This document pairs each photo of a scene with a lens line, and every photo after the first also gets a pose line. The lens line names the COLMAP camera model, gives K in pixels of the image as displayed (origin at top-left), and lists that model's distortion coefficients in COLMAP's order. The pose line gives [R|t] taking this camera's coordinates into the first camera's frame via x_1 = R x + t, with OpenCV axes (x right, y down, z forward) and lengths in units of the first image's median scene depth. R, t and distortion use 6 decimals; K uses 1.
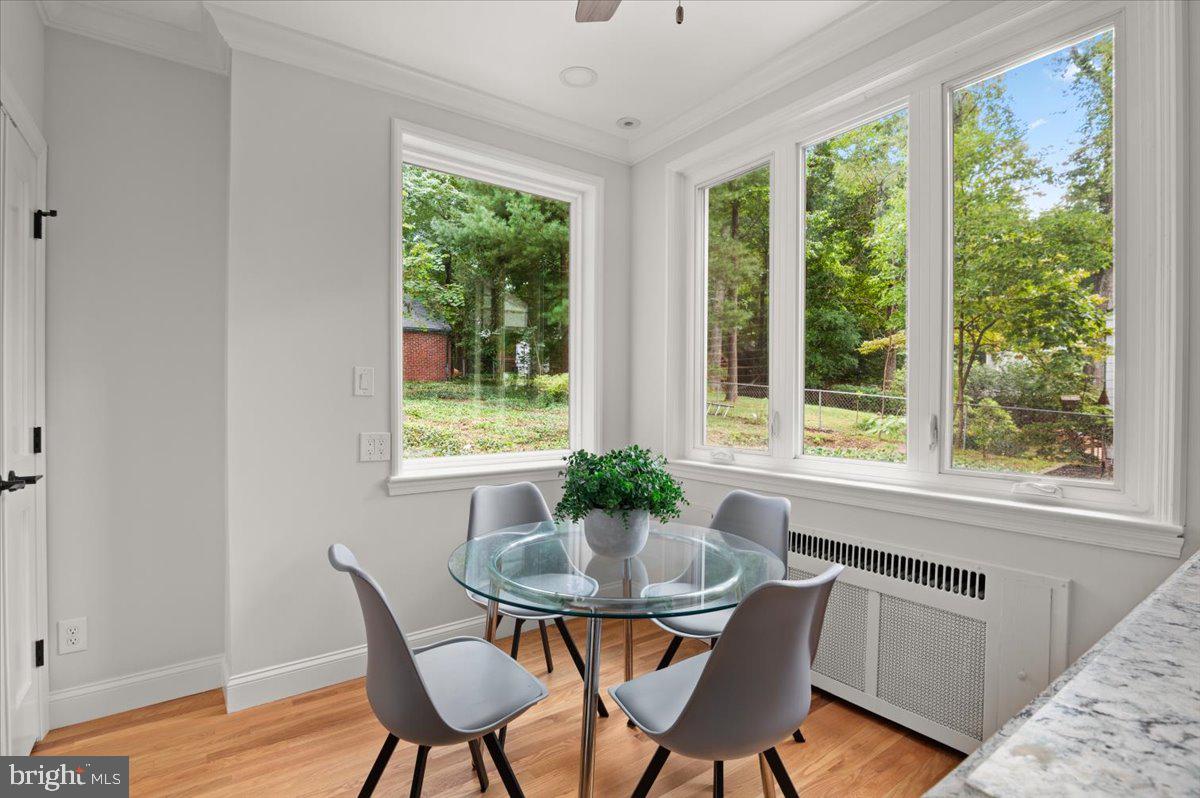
lens RADIAL K [[559.6, 0, 595.8], [0, 559.6, 401.7], [0, 0, 1]] dist [-0.001253, -0.009664]
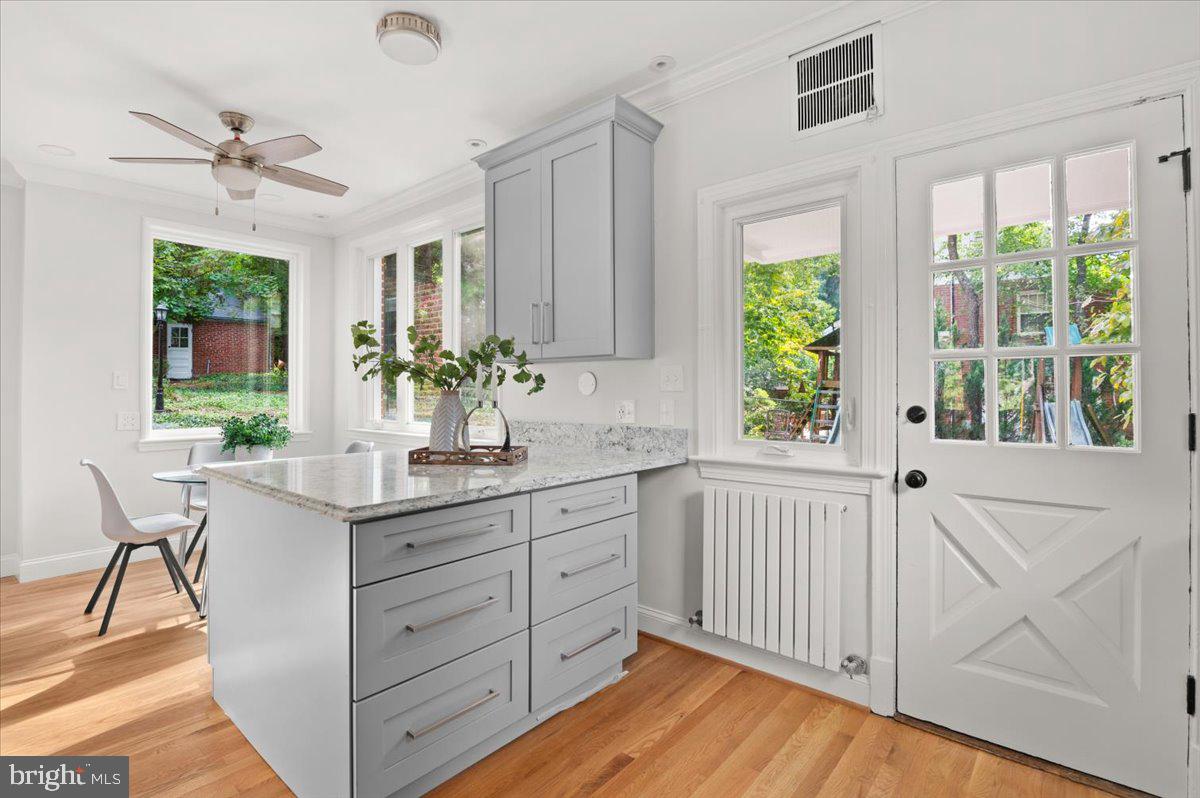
lens RADIAL K [[560.2, 0, 593.8], [0, 560.2, 386.5], [0, 0, 1]] dist [-0.019011, -0.000239]
pose [[0.971237, -0.001807, 0.238109, 0.523369], [0.004482, 0.999933, -0.010696, 0.004637], [-0.238074, 0.011456, 0.971179, -0.854203]]
